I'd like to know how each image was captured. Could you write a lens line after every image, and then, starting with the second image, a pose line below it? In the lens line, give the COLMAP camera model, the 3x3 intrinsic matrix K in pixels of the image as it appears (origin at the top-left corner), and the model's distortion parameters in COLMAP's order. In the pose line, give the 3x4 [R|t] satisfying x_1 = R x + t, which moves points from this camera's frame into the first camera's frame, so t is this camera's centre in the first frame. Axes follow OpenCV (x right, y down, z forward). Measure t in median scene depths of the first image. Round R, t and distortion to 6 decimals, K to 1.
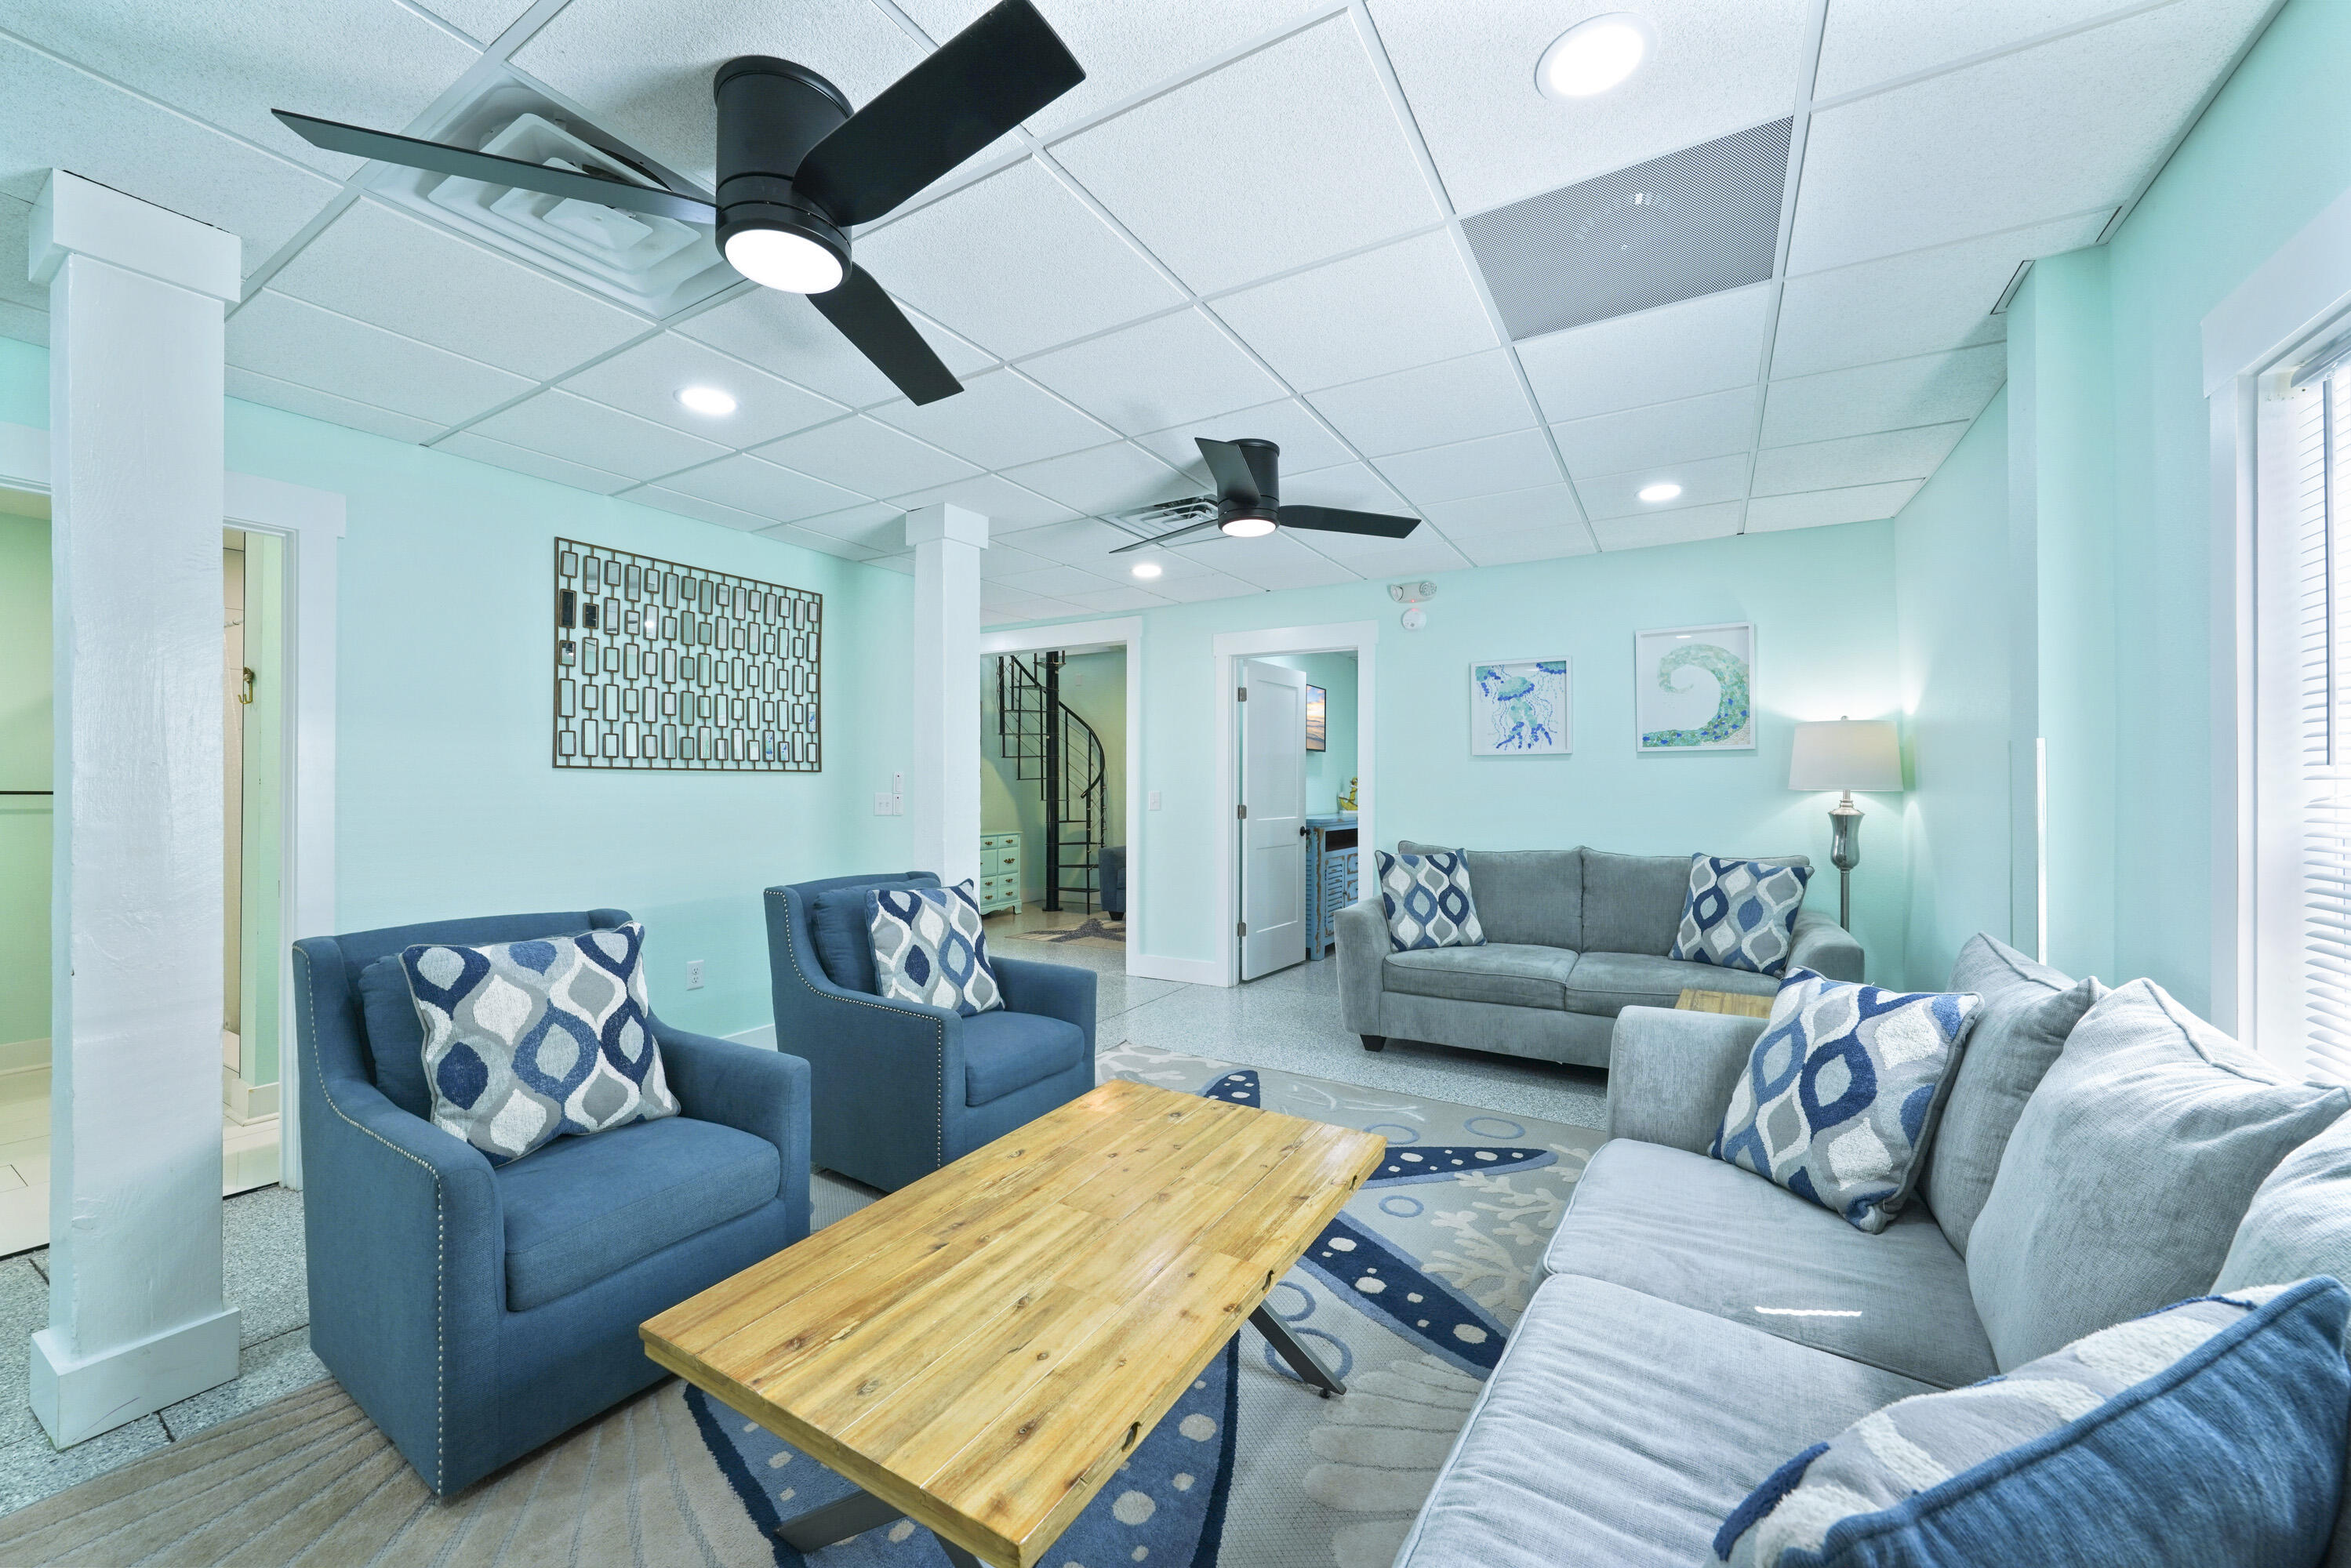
lens RADIAL K [[898.9, 0, 1184.0], [0, 898.9, 781.5], [0, 0, 1]] dist [-0.018606, 0.003301]
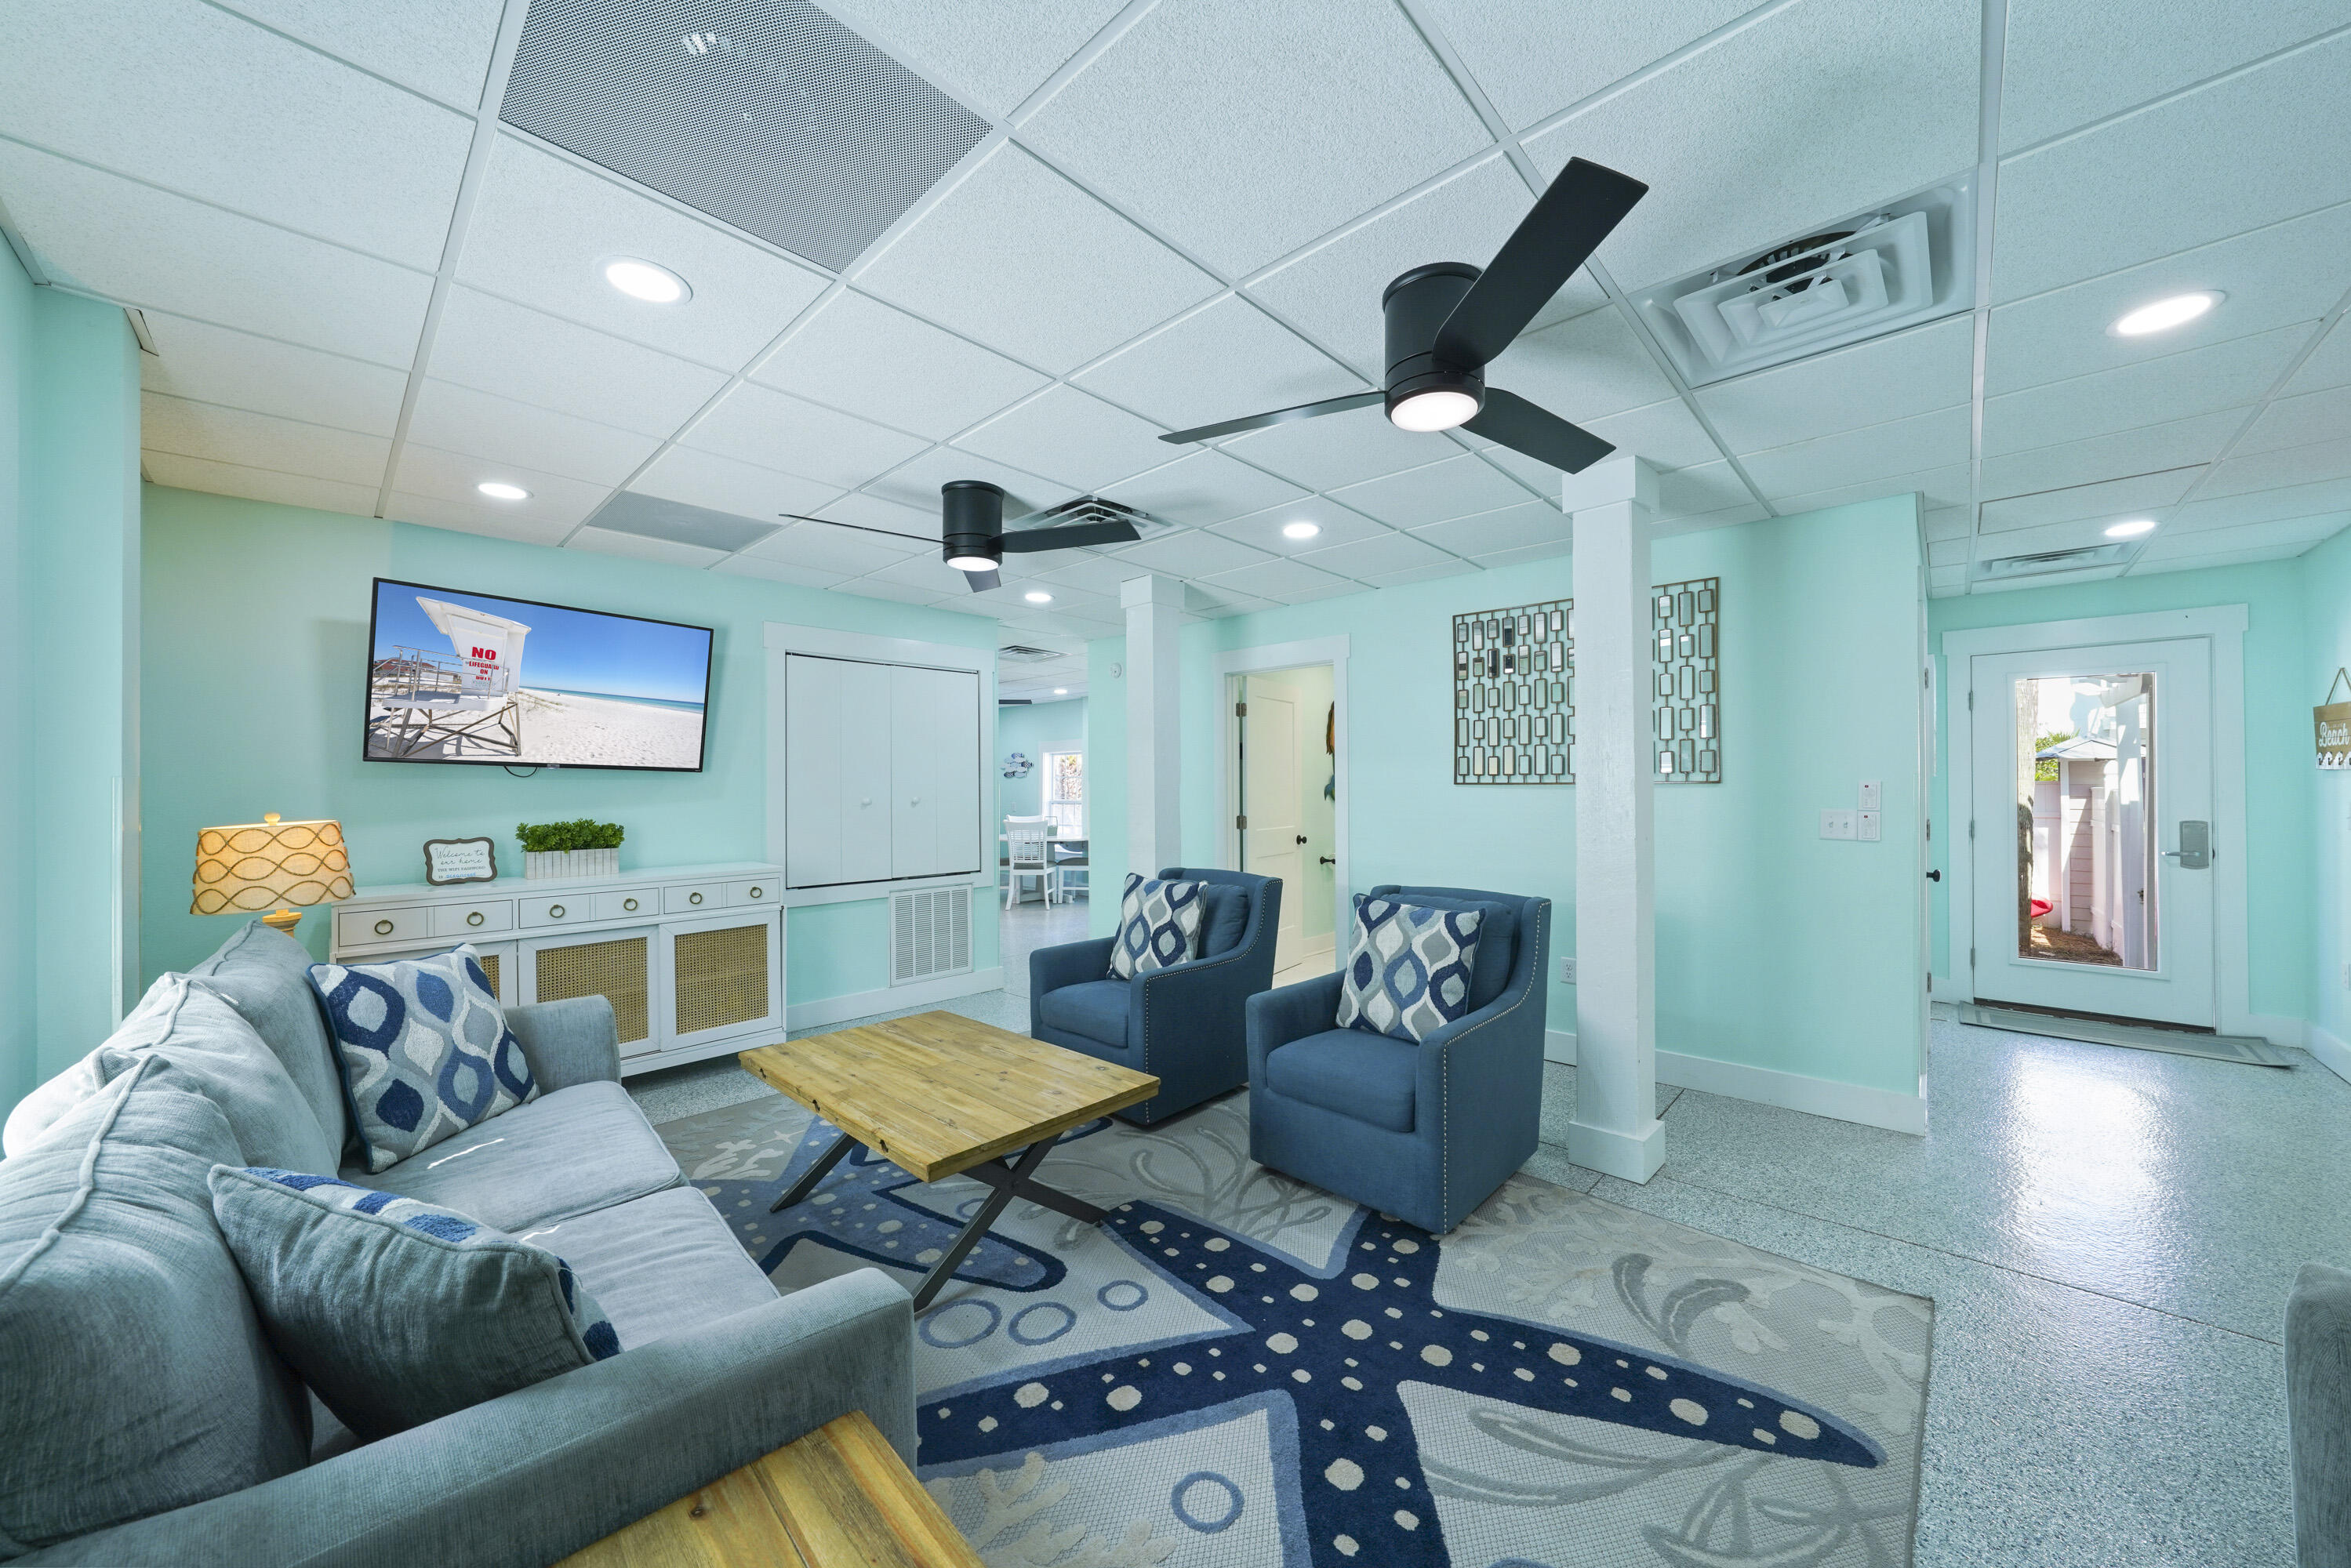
lens RADIAL K [[840.7, 0, 1192.0], [0, 840.7, 780.9], [0, 0, 1]] dist [-0.018437, 0.000071]
pose [[-0.226103, -0.003311, -0.974098, 0.579571], [0.010908, 0.999923, -0.005930, -0.015591], [0.974042, -0.011966, -0.226050, 0.808478]]
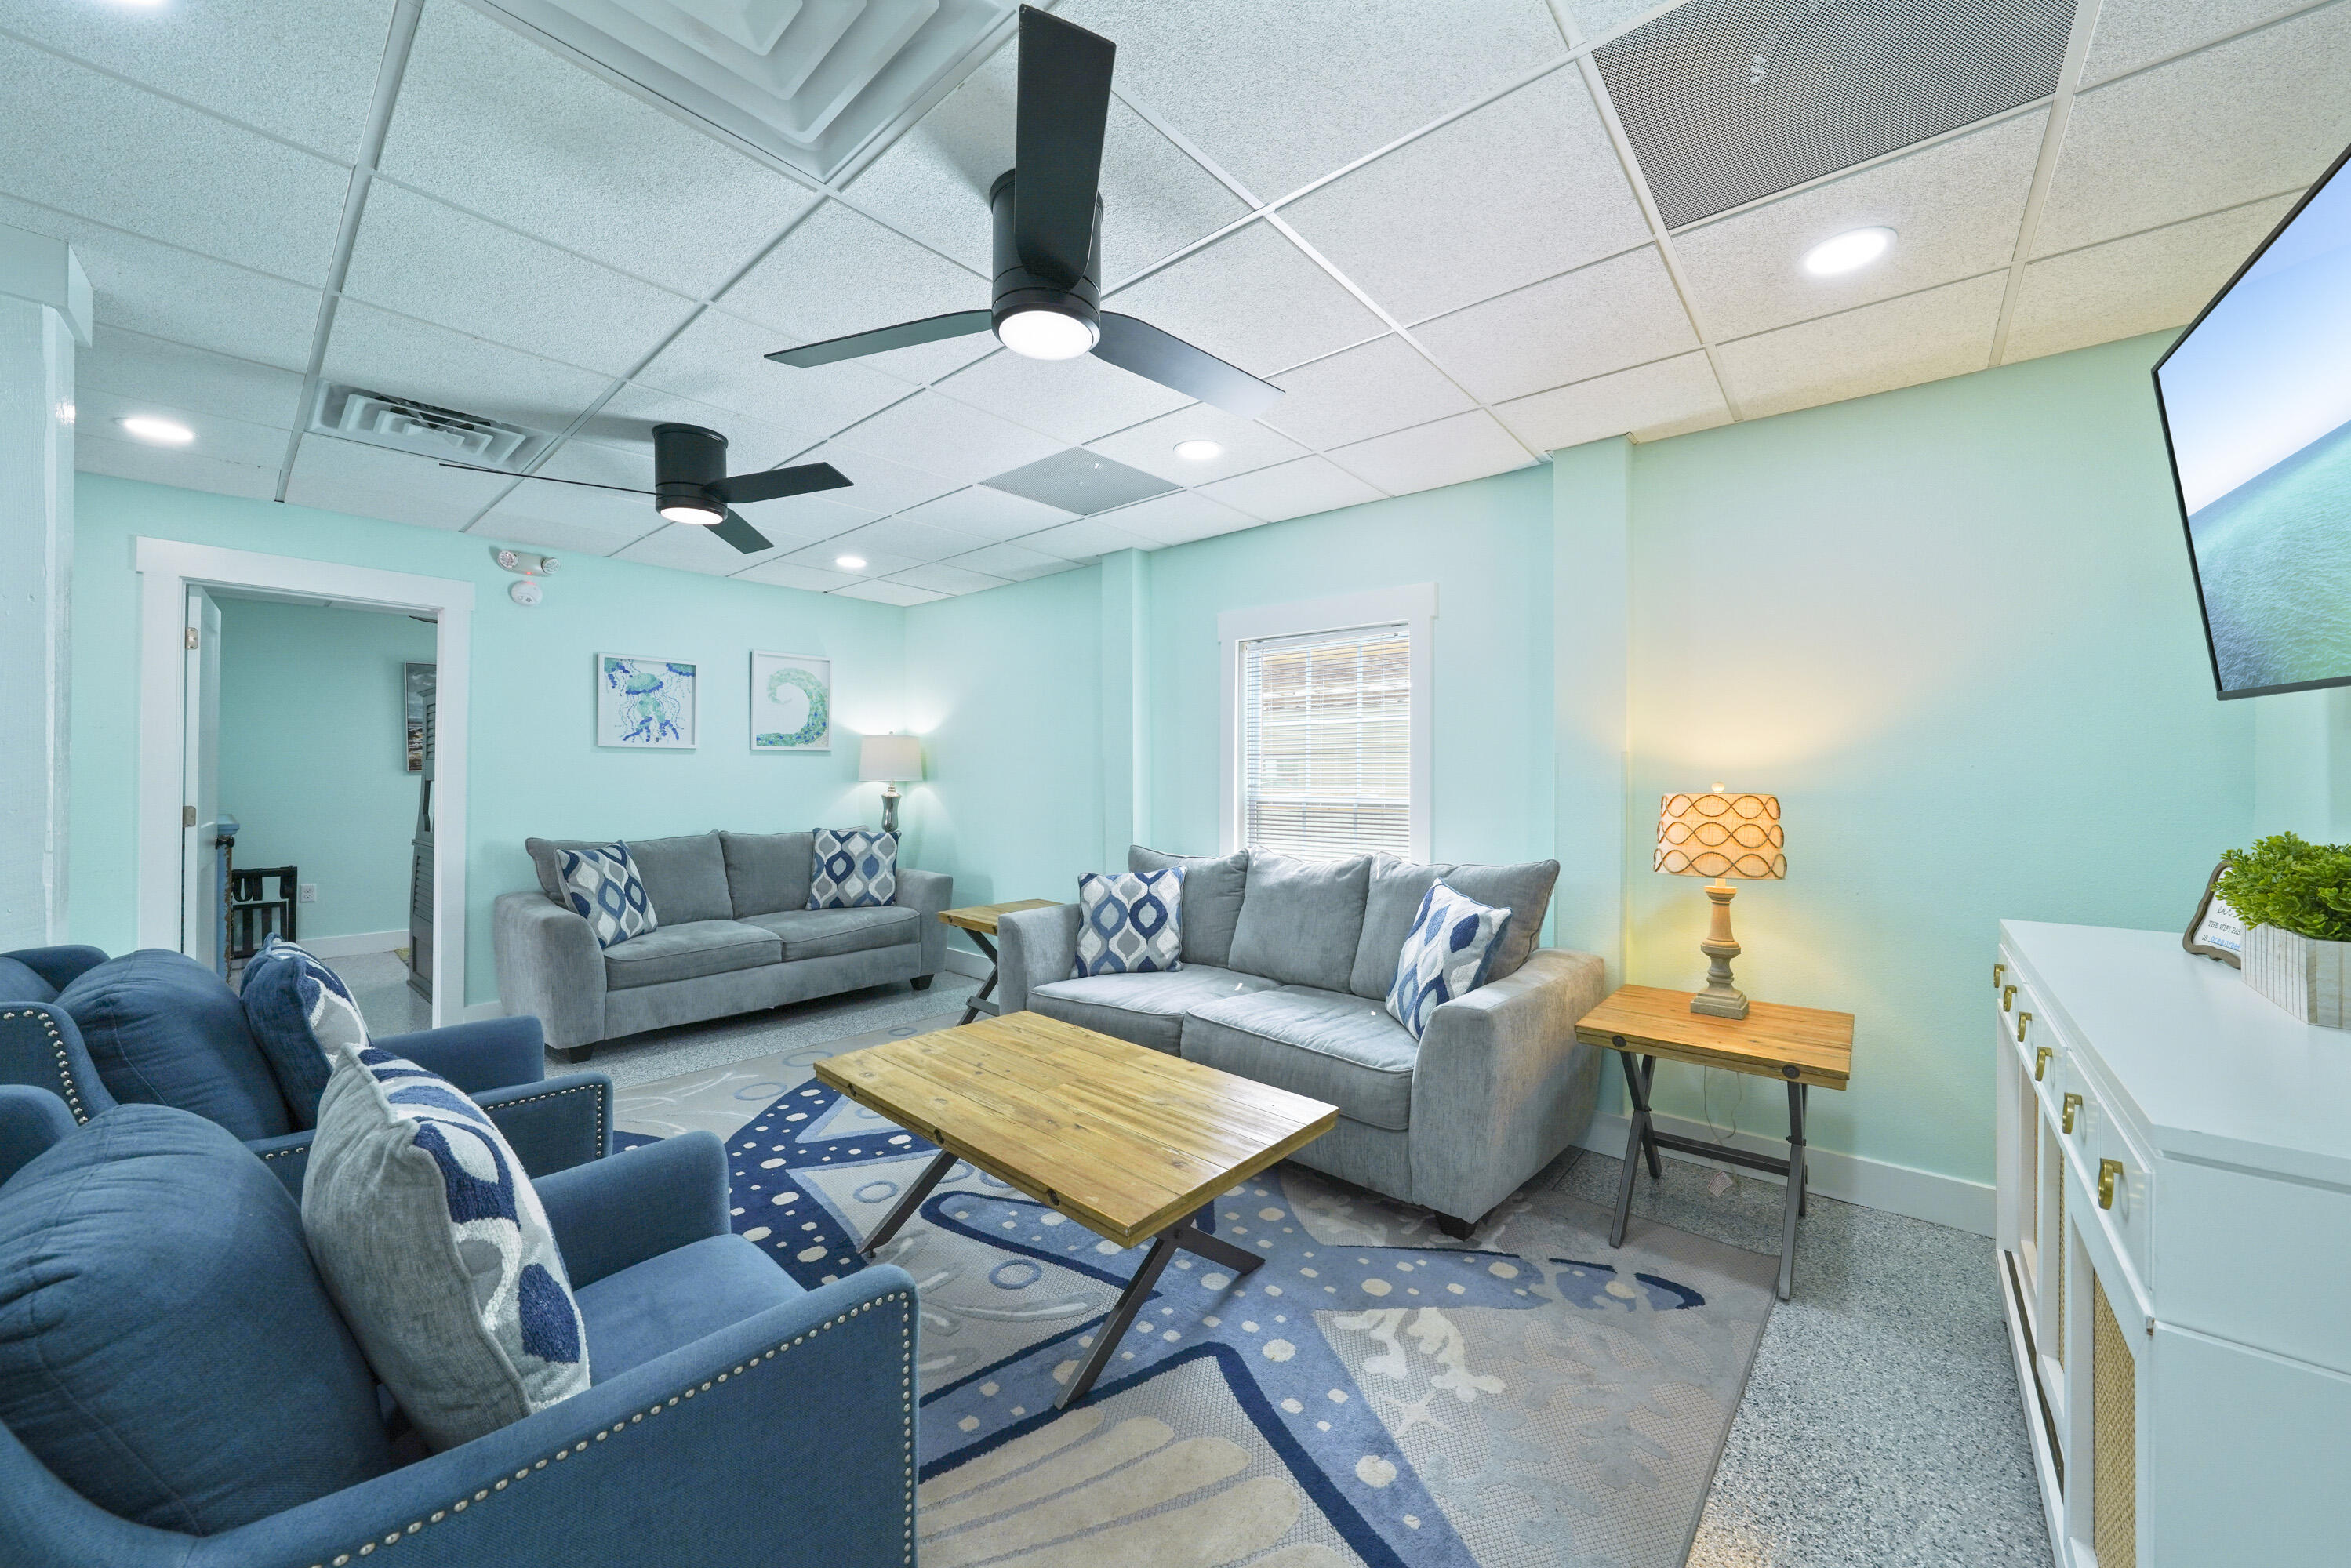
lens RADIAL K [[840.7, 0, 1200.3], [0, 840.7, 774.5], [0, 0, 1]] dist [-0.018437, 0.000071]
pose [[0.167510, 0.000903, 0.985870, -0.610515], [-0.008095, 0.999967, 0.000459, -0.005456], [-0.985837, -0.008058, 0.167512, 0.250461]]
